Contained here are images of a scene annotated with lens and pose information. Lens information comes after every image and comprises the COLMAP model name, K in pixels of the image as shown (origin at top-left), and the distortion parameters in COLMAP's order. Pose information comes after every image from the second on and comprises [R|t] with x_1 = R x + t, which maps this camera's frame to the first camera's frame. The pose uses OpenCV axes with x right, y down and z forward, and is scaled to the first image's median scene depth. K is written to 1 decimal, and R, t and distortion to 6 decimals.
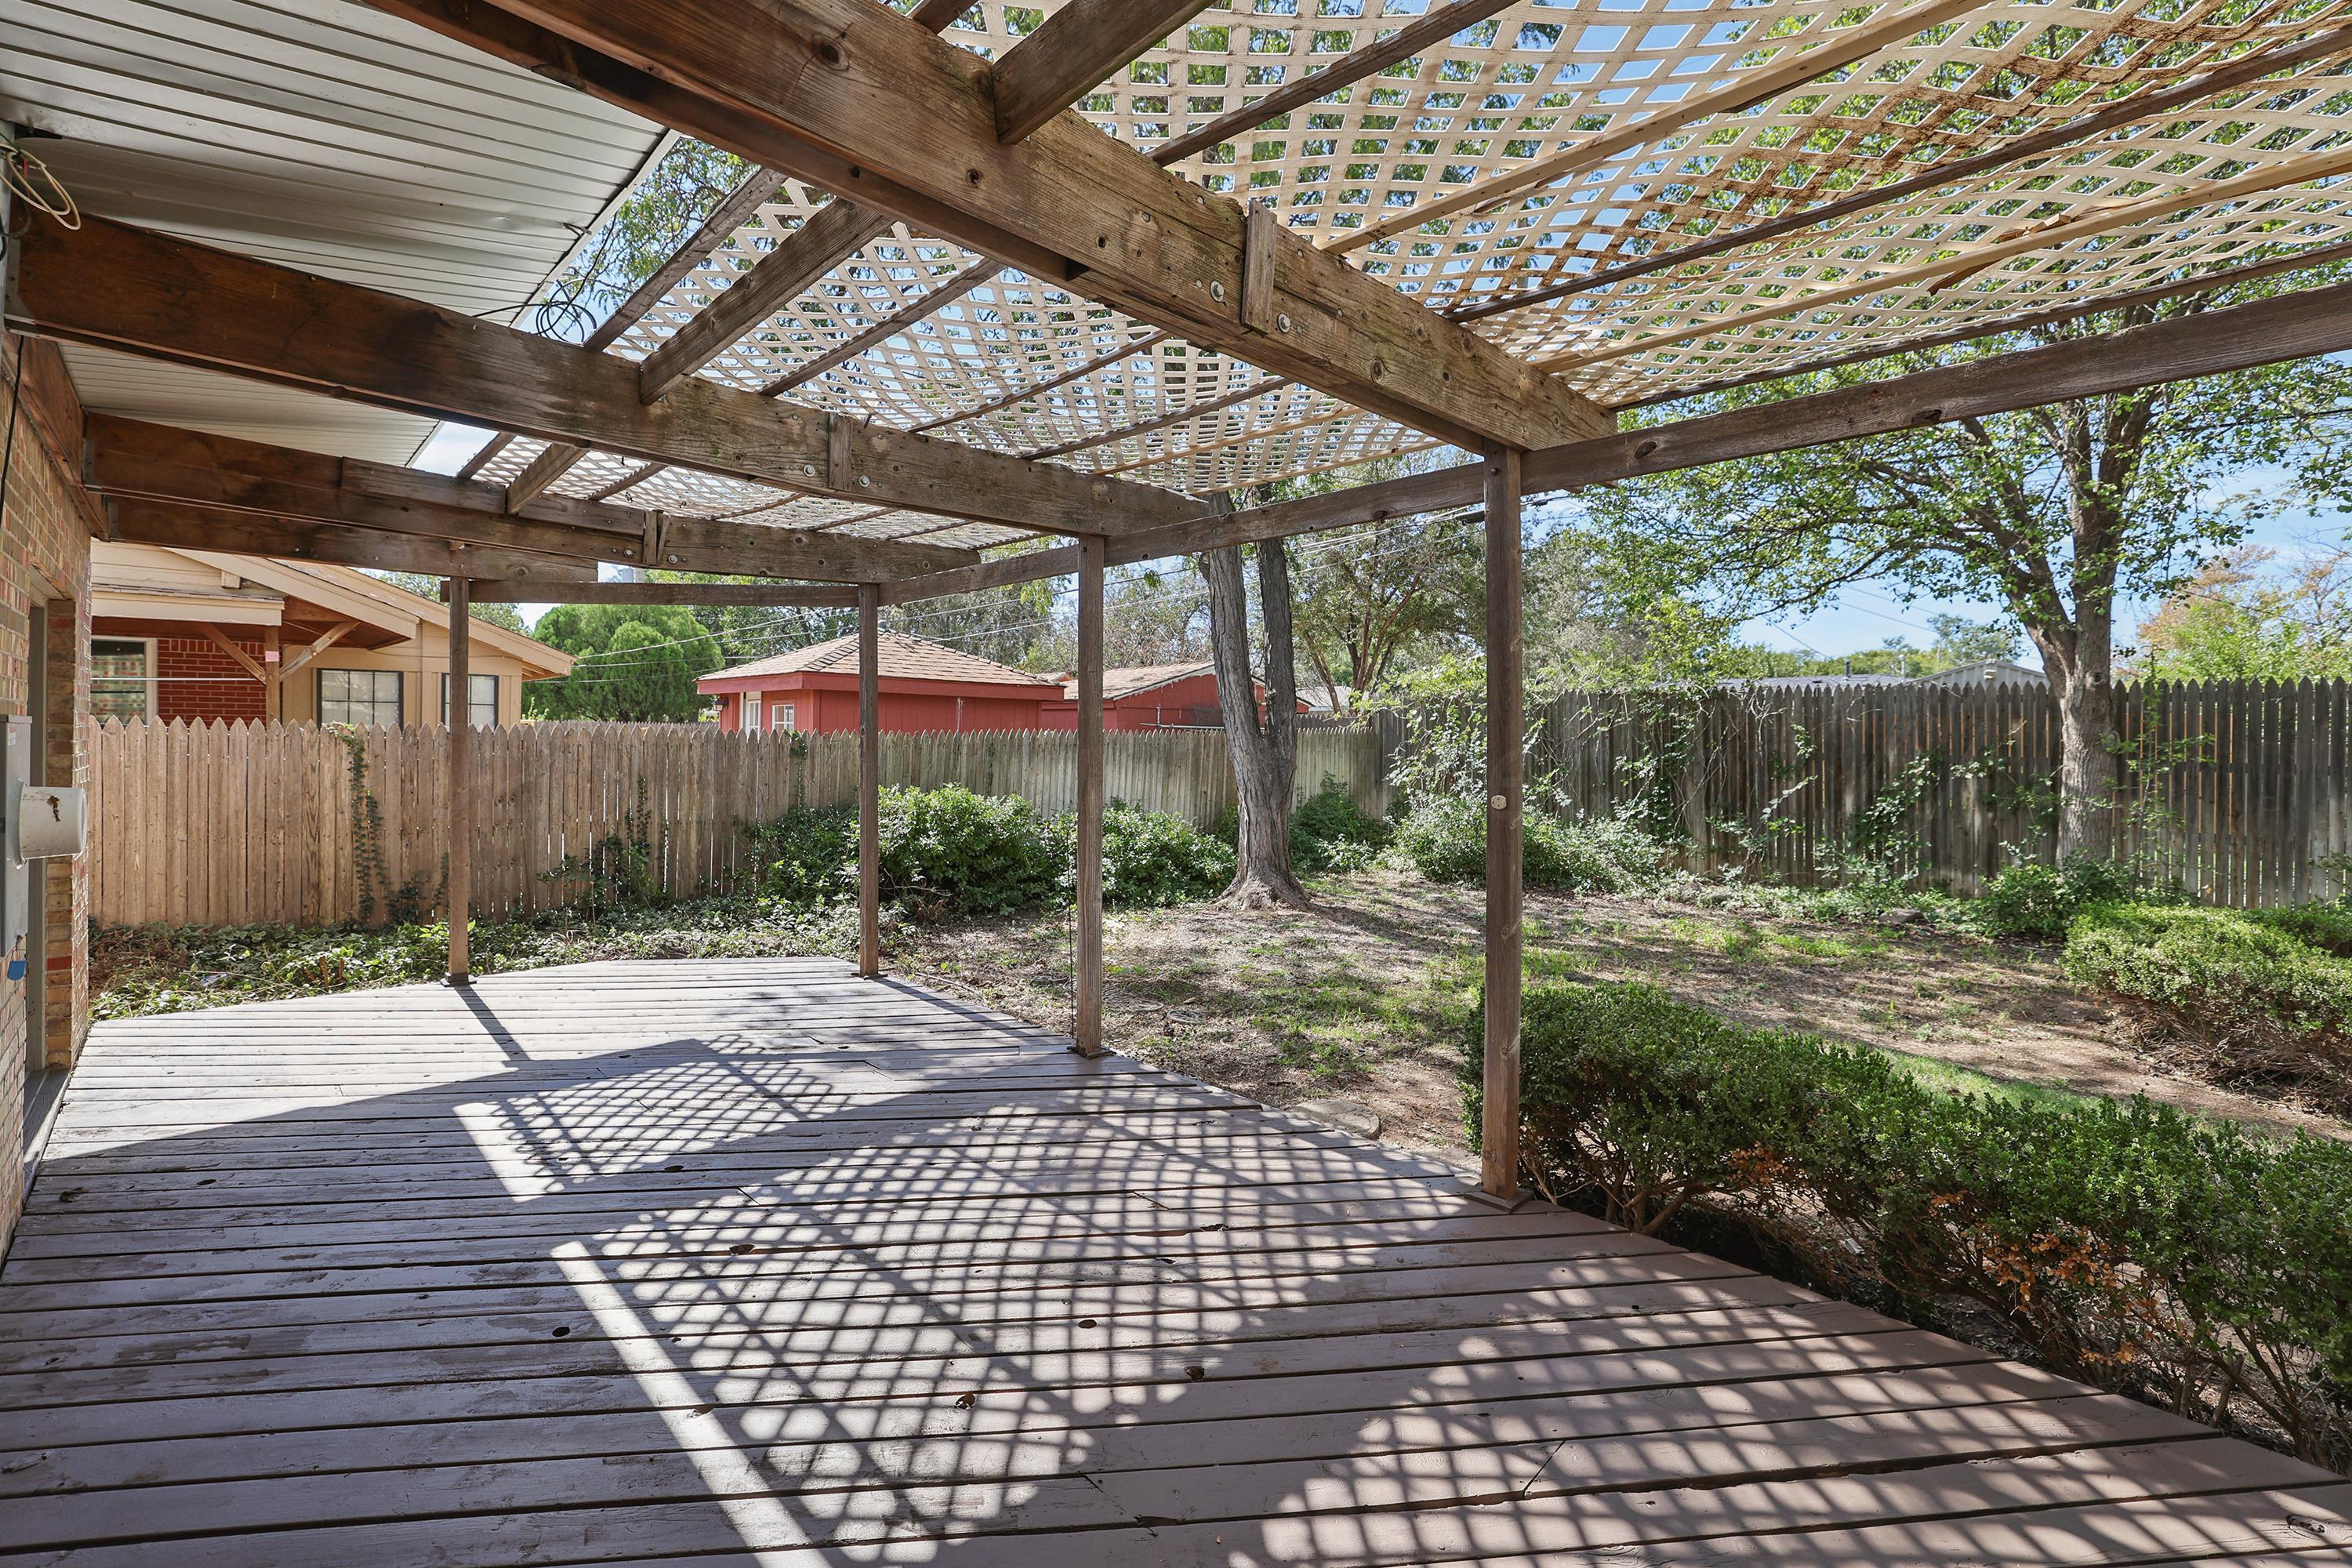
lens RADIAL K [[1014.6, 0, 1162.4], [0, 1014.6, 757.3], [0, 0, 1]] dist [-0.047805, 0.017660]
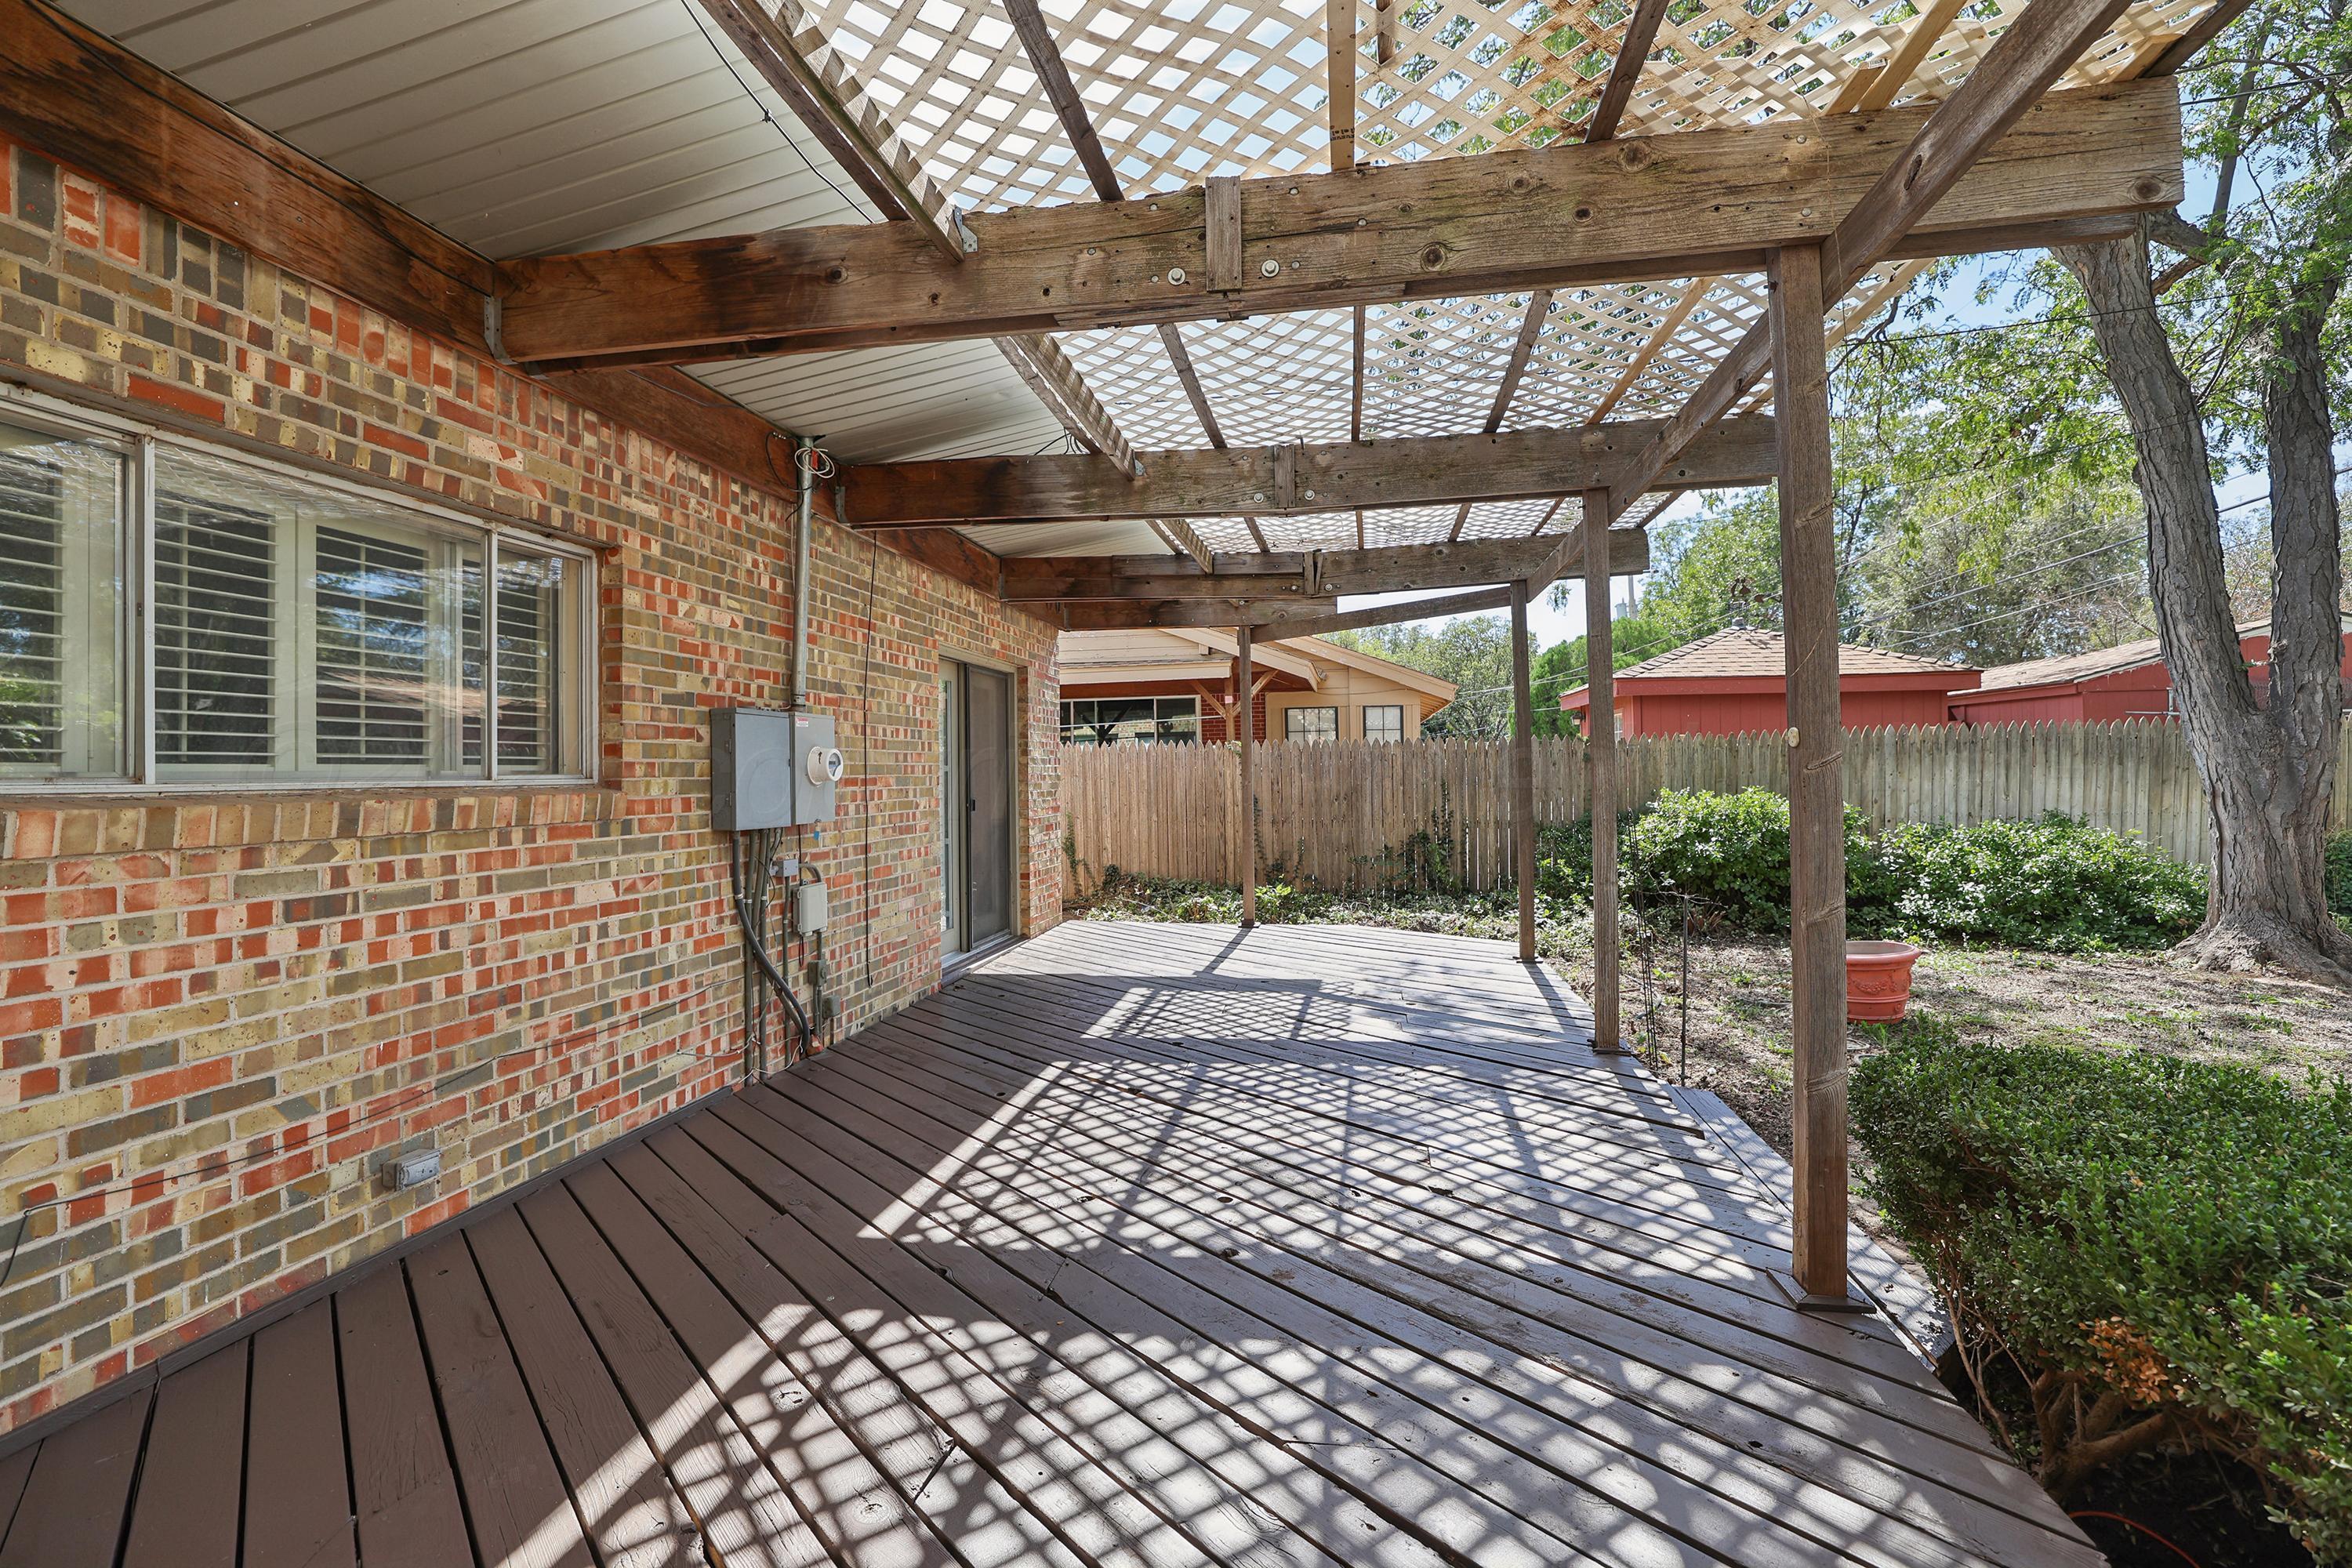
lens RADIAL K [[1006.9, 0, 1187.1], [0, 1006.9, 776.7], [0, 0, 1]] dist [-0.048482, 0.017589]
pose [[0.596188, -0.015707, -0.802691, 0.593456], [0.008234, 0.999876, -0.013450, 0.072896], [0.802803, 0.001409, 0.596243, 0.210511]]
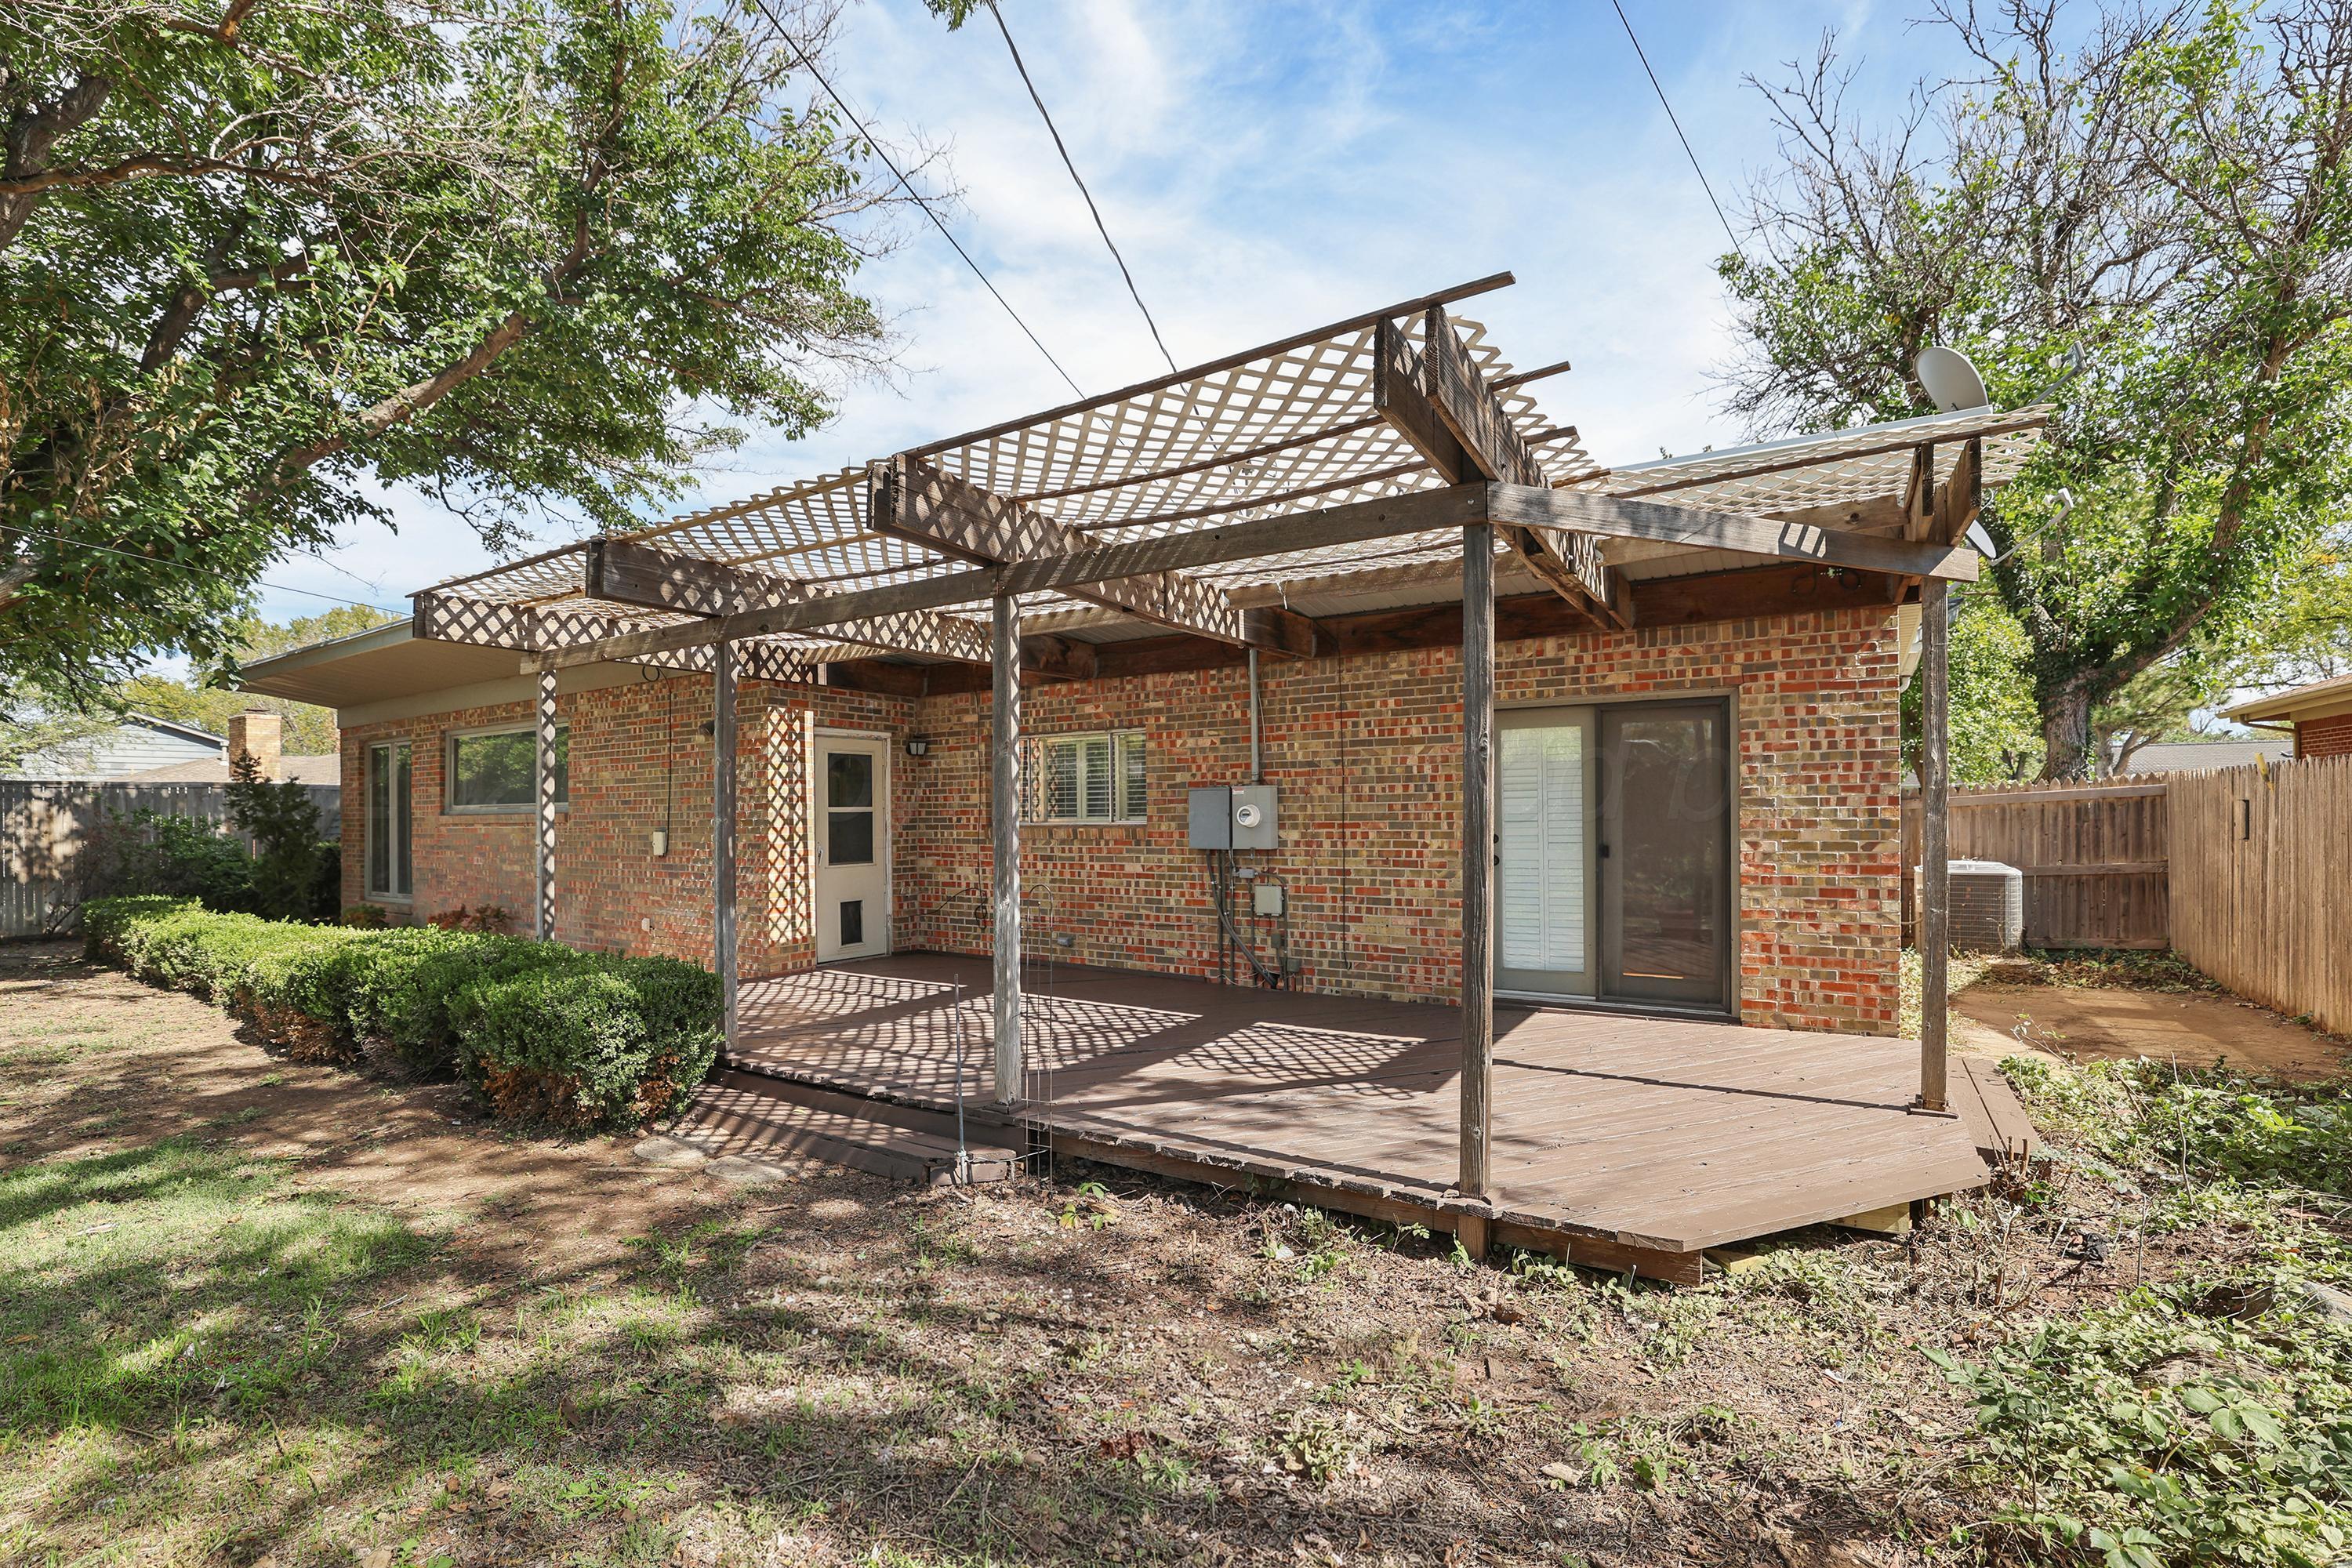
lens RADIAL K [[1051.8, 0, 1164.2], [0, 1051.8, 779.9], [0, 0, 1]] dist [-0.049079, 0.018157]
pose [[-0.970426, -0.001826, -0.241391, 0.037177], [0.001262, 0.999919, -0.012638, -0.010452], [0.241395, -0.012568, -0.970346, 2.732054]]
